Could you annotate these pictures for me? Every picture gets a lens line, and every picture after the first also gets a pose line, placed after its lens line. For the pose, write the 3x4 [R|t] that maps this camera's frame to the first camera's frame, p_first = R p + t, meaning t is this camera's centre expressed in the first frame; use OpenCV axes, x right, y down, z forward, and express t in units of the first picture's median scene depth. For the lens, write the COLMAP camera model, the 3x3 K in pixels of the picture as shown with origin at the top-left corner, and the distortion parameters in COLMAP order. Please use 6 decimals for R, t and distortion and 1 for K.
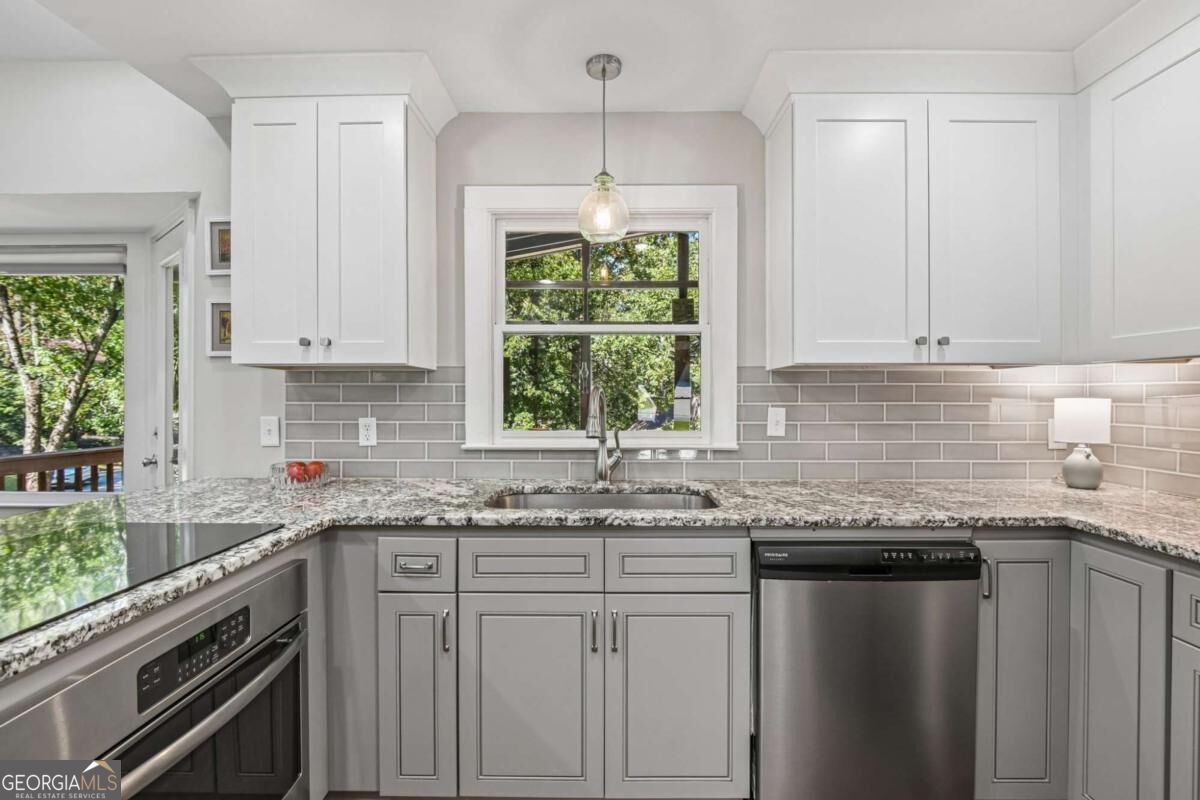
lens RADIAL K [[578.1, 0, 600.8], [0, 578.1, 394.5], [0, 0, 1]] dist [-0.005029, -0.000977]
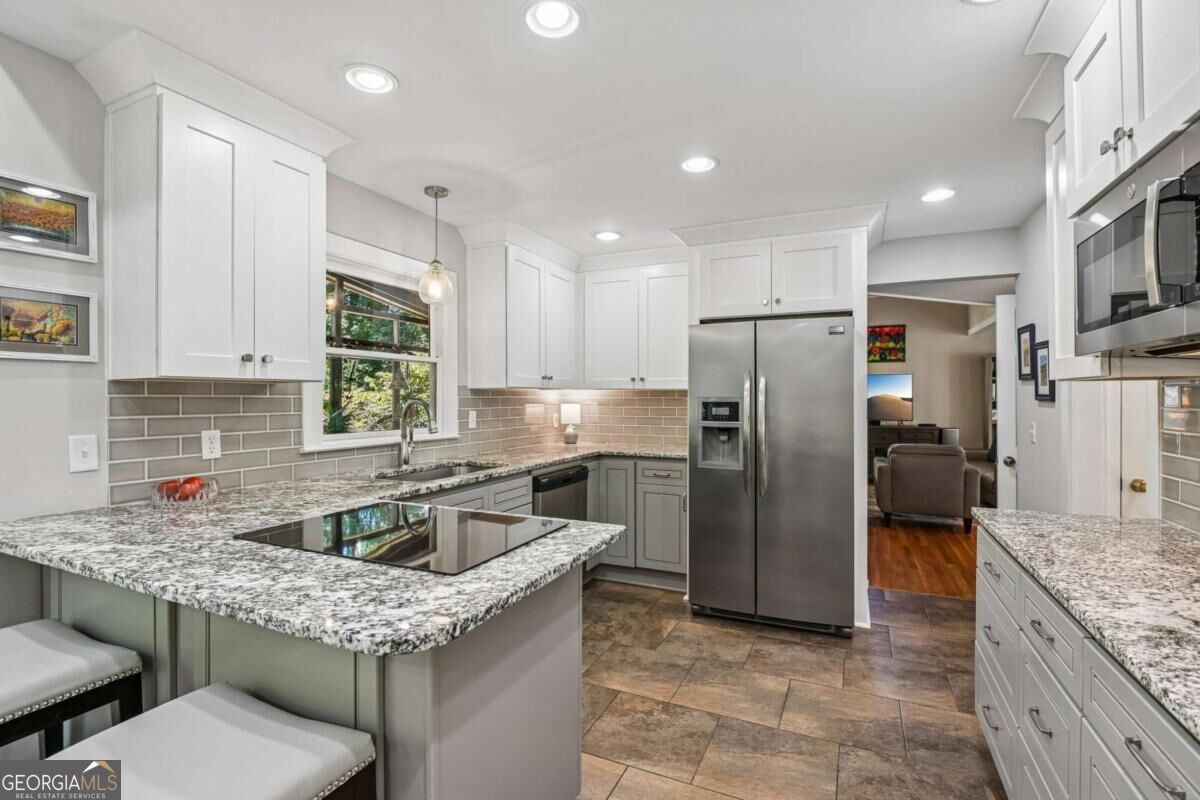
lens RADIAL K [[552.5, 0, 593.4], [0, 552.5, 397.2], [0, 0, 1]] dist [-0.005525, -0.000509]
pose [[0.426592, 0.002156, 0.904442, -0.981473], [0.016788, 0.999806, -0.010301, 0.004613], [-0.904288, 0.019578, 0.426473, 0.003598]]
